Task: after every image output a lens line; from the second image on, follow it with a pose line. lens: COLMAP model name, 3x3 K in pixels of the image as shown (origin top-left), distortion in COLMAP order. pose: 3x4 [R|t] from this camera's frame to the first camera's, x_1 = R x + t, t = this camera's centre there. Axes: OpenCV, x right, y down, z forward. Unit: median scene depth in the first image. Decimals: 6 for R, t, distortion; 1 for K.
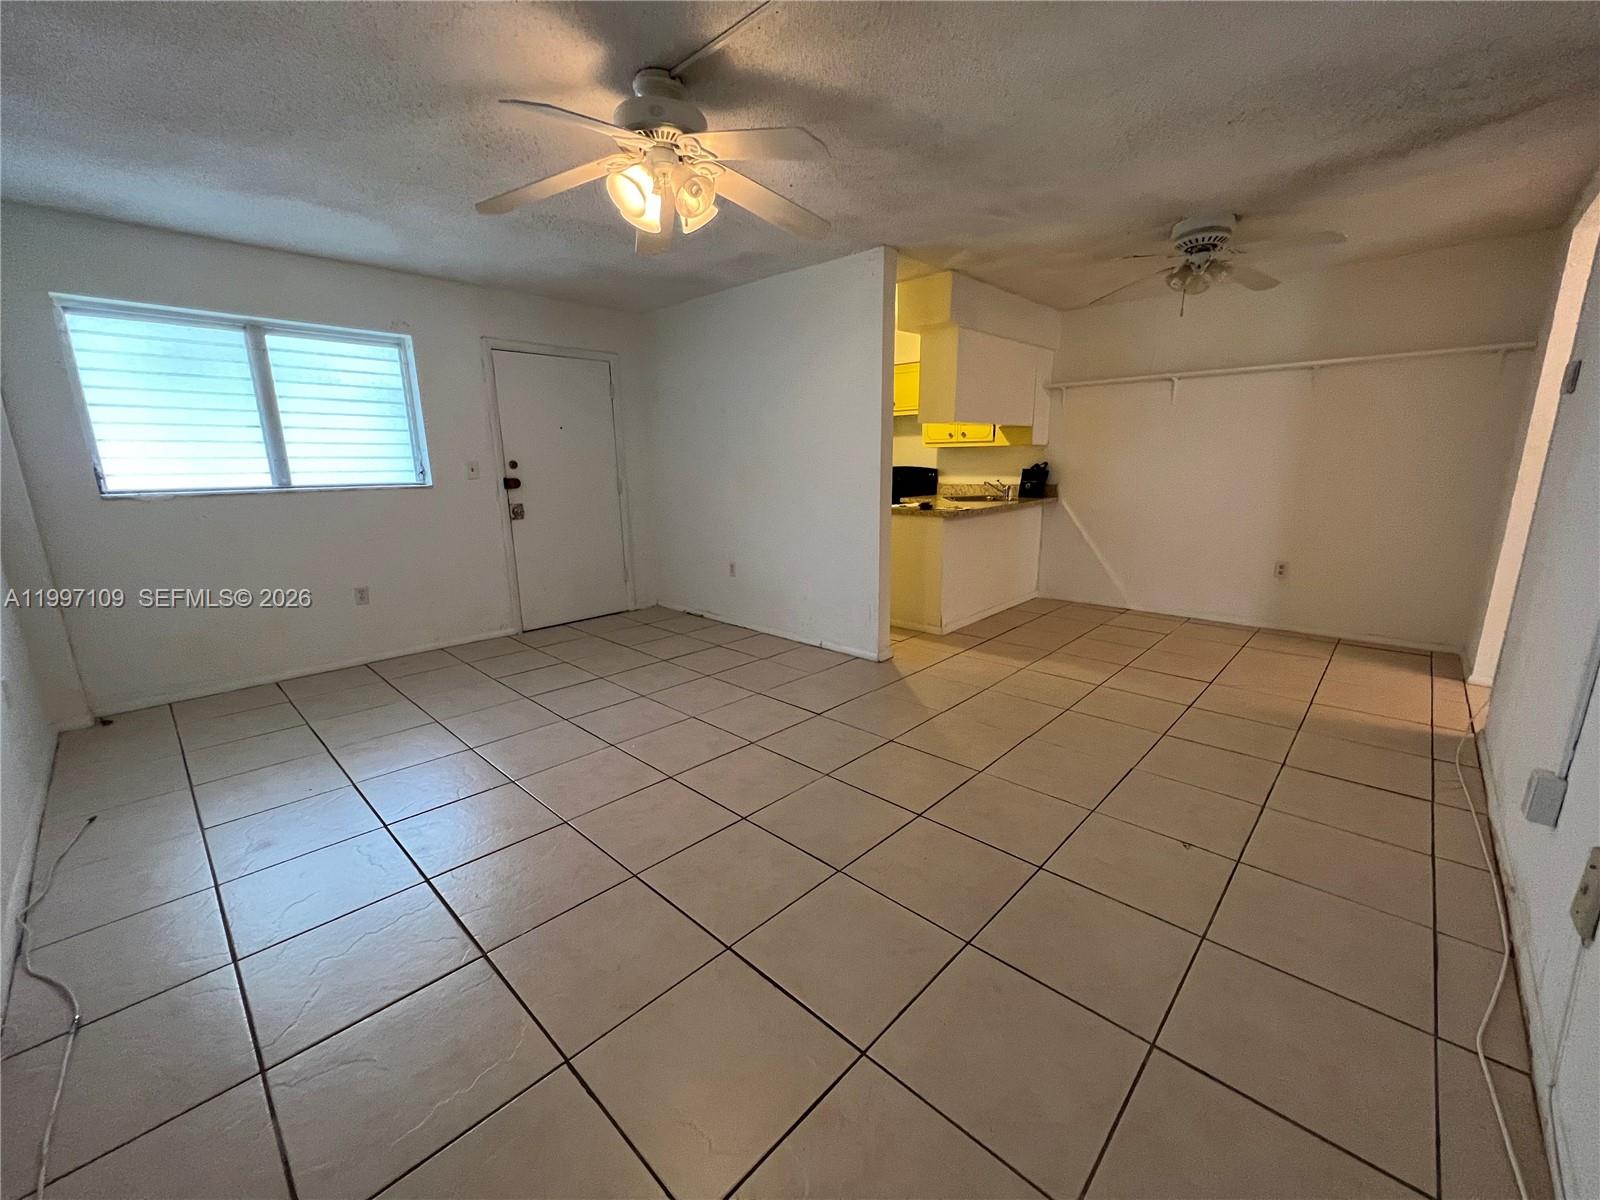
lens RADIAL K [[640.9, 0, 802.7], [0, 640.9, 605.9], [0, 0, 1]] dist [-0.003063, -0.000021]
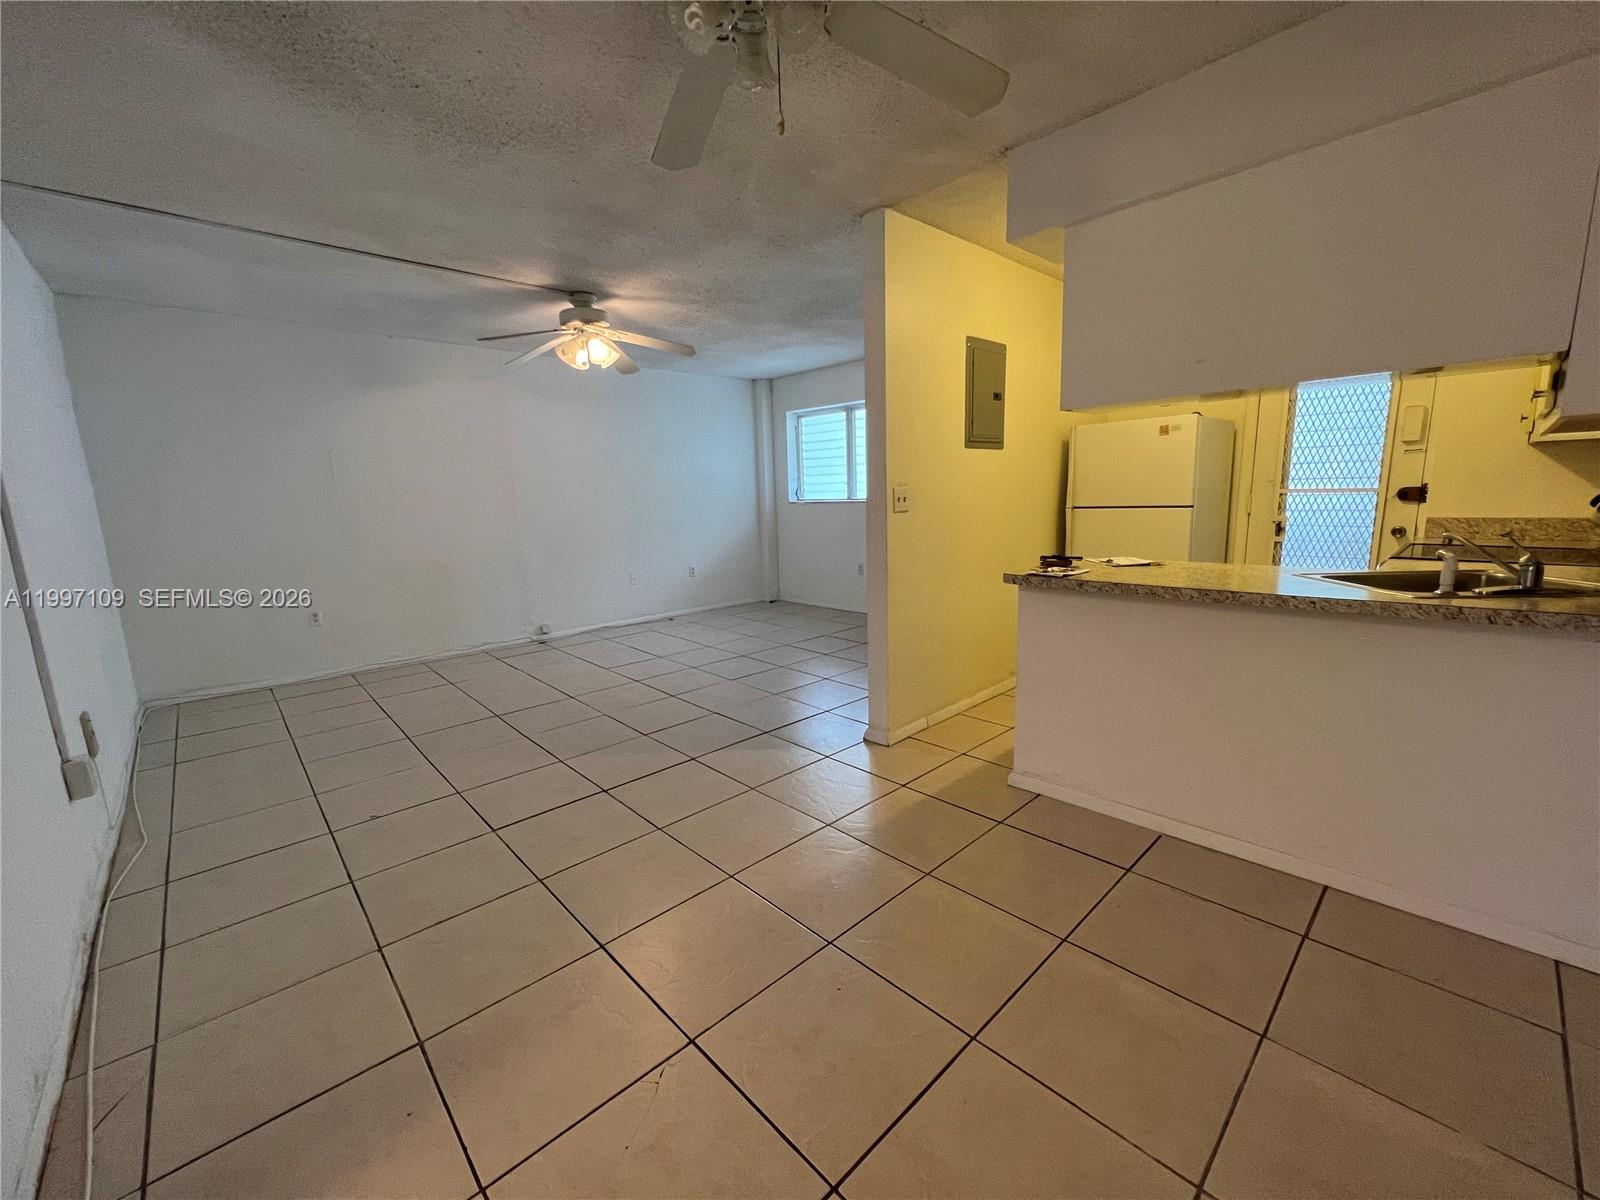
lens RADIAL K [[640.9, 0, 802.7], [0, 640.9, 596.9], [0, 0, 1]] dist [-0.003063, -0.000021]
pose [[0.997428, -0.021146, -0.068492, -0.052164], [0.017798, 0.998634, -0.049120, 0.012418], [0.069437, 0.047775, 0.996442, -0.053049]]
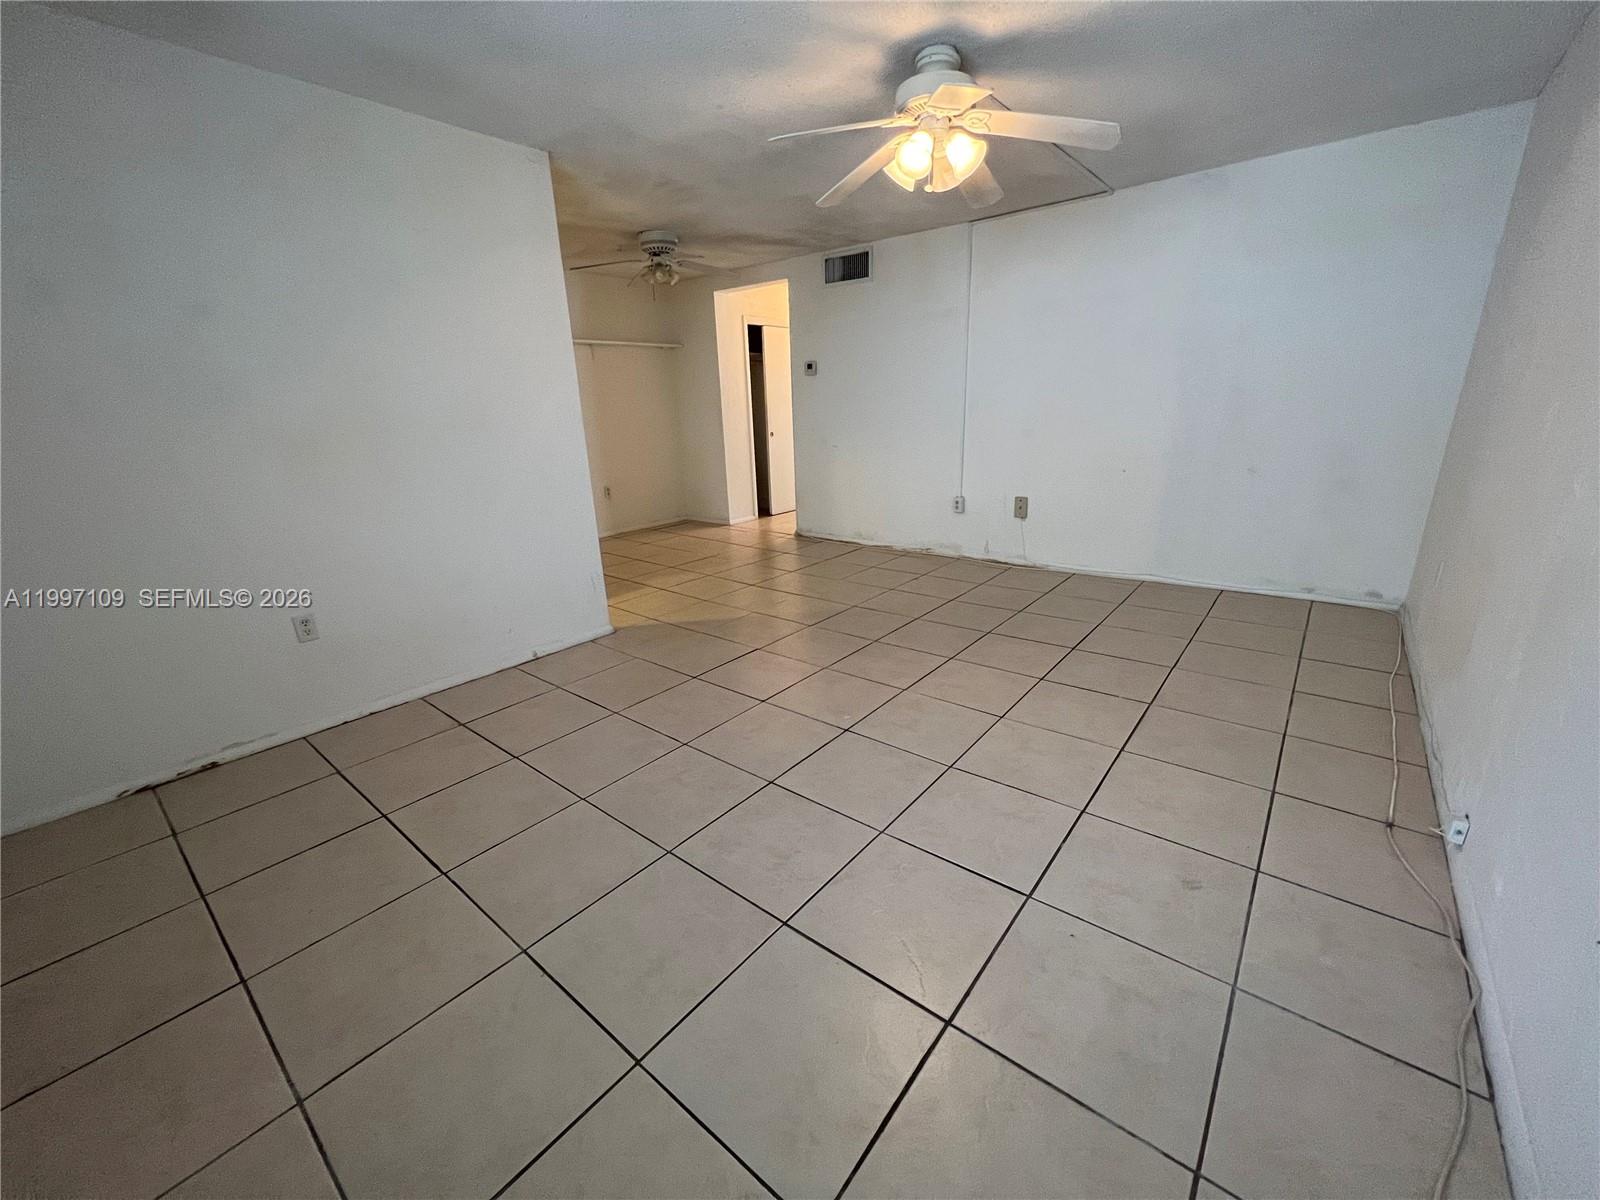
lens RADIAL K [[640.9, 0, 805.9], [0, 640.9, 599.4], [0, 0, 1]] dist [-0.003063, -0.000021]
pose [[-0.073802, -0.281199, 0.956808, -1.162900], [0.259677, 0.920909, 0.290678, -0.228406], [-0.962871, 0.269914, 0.005056, 1.089389]]
